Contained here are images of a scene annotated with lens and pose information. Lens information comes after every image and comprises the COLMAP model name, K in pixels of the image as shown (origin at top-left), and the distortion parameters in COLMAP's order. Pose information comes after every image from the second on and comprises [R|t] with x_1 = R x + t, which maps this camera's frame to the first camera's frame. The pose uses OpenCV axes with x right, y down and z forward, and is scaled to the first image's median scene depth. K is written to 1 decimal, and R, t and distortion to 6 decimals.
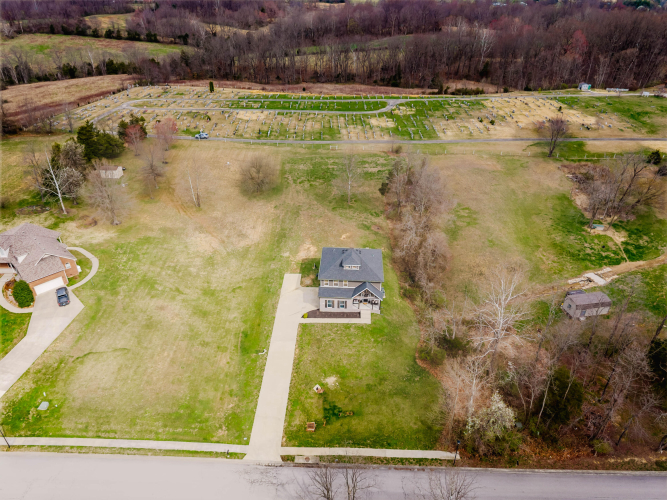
lens RADIAL K [[457.8, 0, 333.1], [0, 457.8, 250.2], [0, 0, 1]] dist [0.019682, -0.019138]
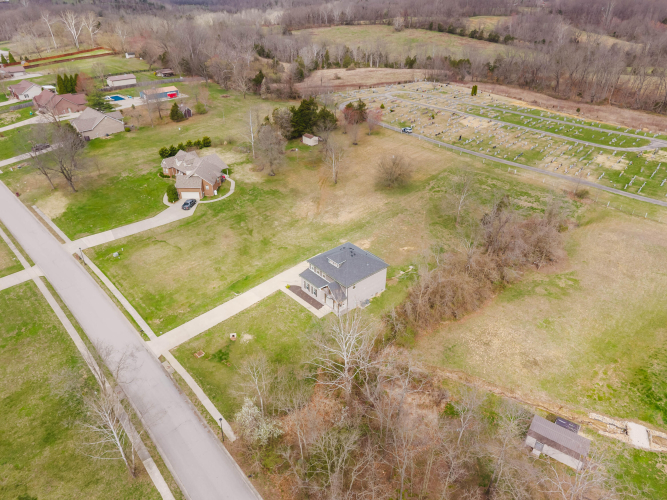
lens RADIAL K [[457.8, 0, 331.8], [0, 457.8, 250.3], [0, 0, 1]] dist [0.019682, -0.019138]
pose [[0.688058, 0.368702, -0.625008, 0.588386], [-0.371898, 0.918758, 0.132576, -0.108481], [0.623112, 0.141220, 0.769278, 0.173863]]
